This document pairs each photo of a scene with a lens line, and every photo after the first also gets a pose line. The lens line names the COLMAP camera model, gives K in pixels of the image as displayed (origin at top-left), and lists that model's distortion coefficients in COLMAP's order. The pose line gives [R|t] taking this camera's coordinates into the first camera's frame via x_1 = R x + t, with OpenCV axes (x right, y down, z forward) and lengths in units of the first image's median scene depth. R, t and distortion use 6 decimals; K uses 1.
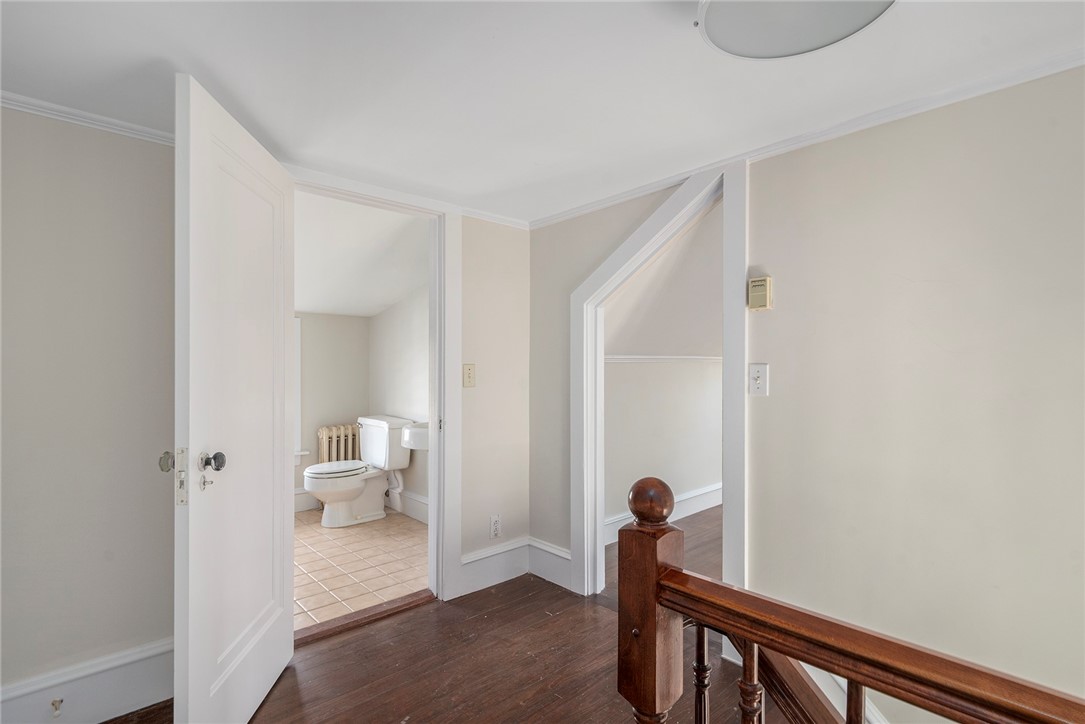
lens RADIAL K [[507.7, 0, 542.5], [0, 507.7, 362.0], [0, 0, 1]] dist [-0.000183, -0.000376]
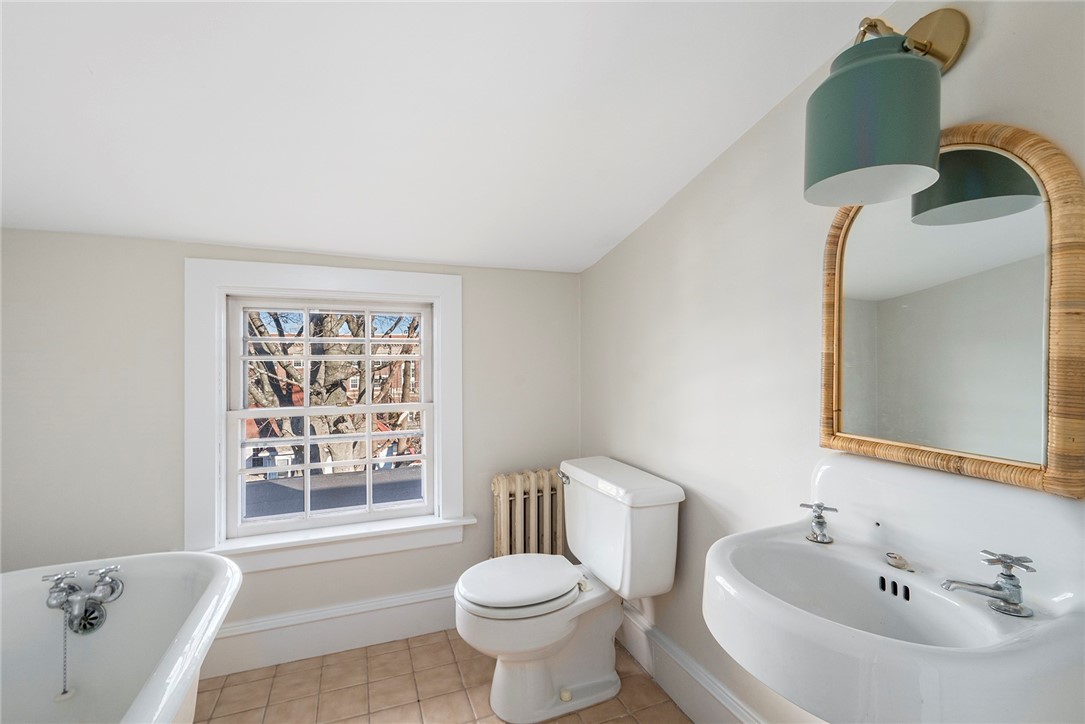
lens RADIAL K [[478.7, 0, 542.5], [0, 478.7, 362.0], [0, 0, 1]] dist [0.000019, -0.000003]
pose [[0.933964, -0.001750, -0.357363, -0.212756], [0.005661, 0.999935, 0.009898, 0.003074], [0.357322, -0.011267, 0.933913, 0.556065]]
